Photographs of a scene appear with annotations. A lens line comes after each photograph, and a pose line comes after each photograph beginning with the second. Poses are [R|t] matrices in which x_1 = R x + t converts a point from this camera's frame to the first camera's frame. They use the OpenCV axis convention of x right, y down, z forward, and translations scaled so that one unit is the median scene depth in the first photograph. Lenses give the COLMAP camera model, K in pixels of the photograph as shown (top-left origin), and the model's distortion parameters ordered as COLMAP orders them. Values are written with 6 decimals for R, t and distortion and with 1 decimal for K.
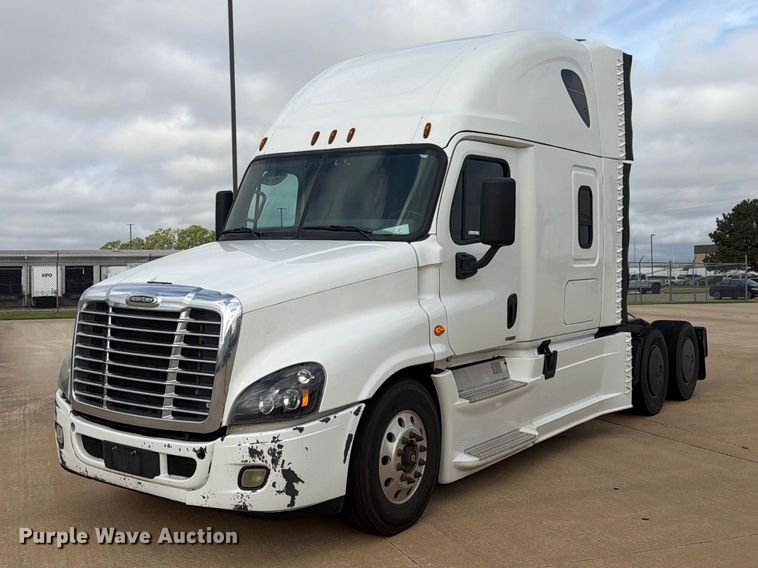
lens RADIAL K [[909.4, 0, 379.0], [0, 909.4, 284.0], [0, 0, 1]] dist [-0.014290, -0.011896]
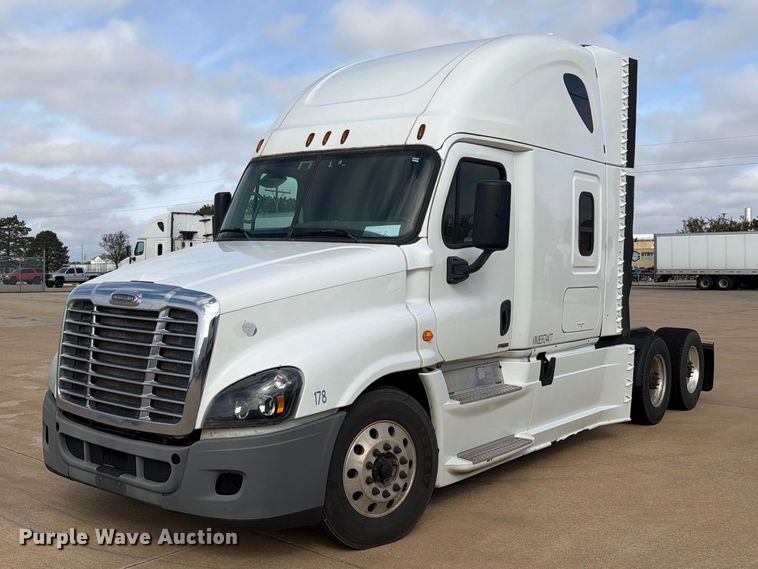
lens RADIAL K [[804.6, 0, 379.0], [0, 804.6, 284.5], [0, 0, 1]] dist [0.010457, 0.010270]
pose [[0.998369, 0.018828, -0.053896, 0.058322], [-0.019314, 0.999777, -0.008527, 0.004359], [0.053724, 0.009554, 0.998510, 0.132995]]
